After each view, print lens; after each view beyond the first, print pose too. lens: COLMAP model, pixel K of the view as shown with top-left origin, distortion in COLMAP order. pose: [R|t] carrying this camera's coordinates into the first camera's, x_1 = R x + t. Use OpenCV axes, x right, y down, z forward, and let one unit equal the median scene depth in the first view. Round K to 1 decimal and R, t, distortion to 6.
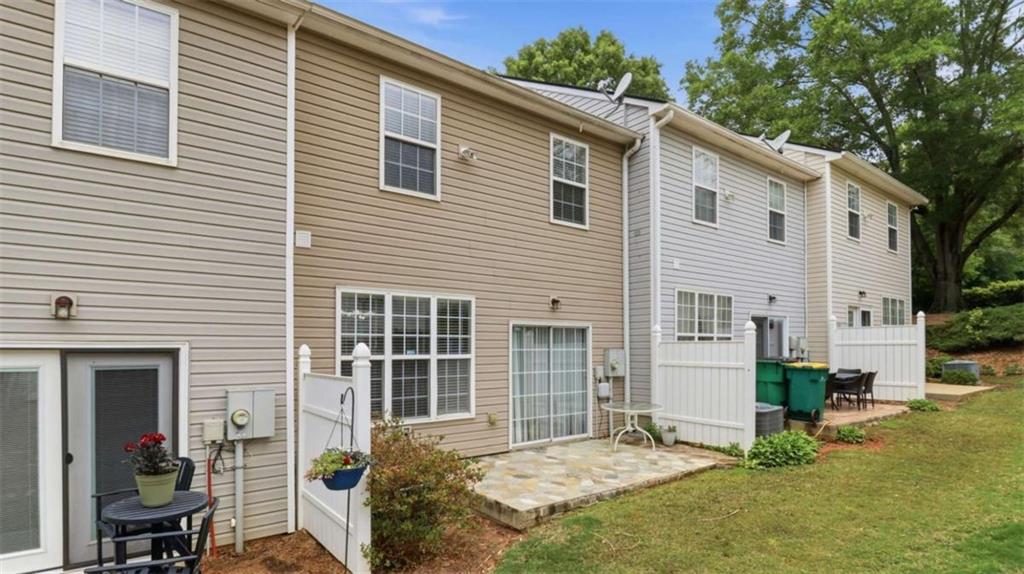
lens RADIAL K [[517.8, 0, 527.1], [0, 517.8, 238.5], [0, 0, 1]] dist [0.002745, -0.008448]
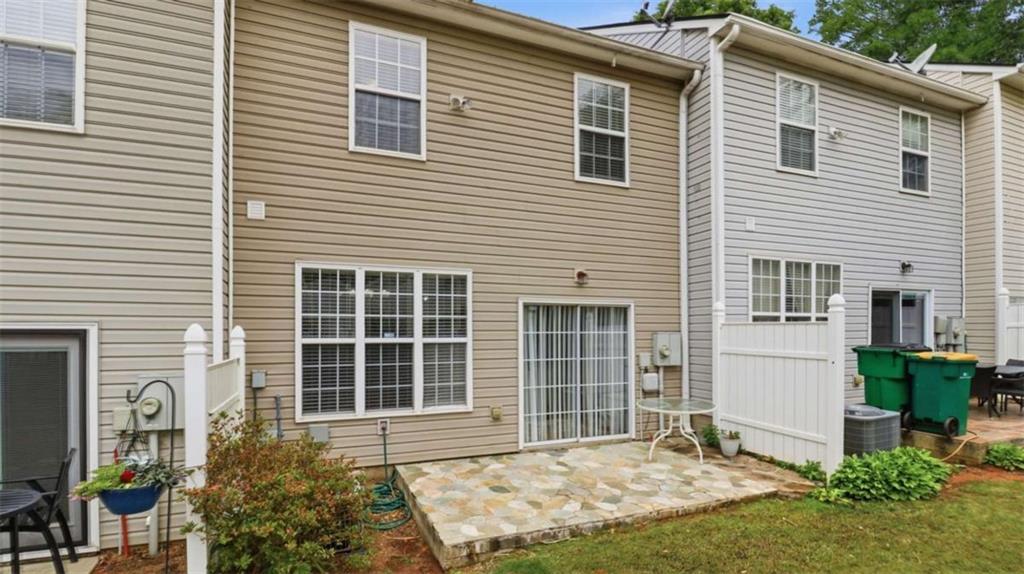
lens RADIAL K [[508.8, 0, 523.4], [0, 508.8, 247.3], [0, 0, 1]] dist [0.001529, -0.011705]
pose [[0.964209, -0.038927, -0.262270, 0.195303], [0.051590, 0.997803, 0.041566, 0.042473], [0.260076, -0.053609, 0.964099, 0.211896]]
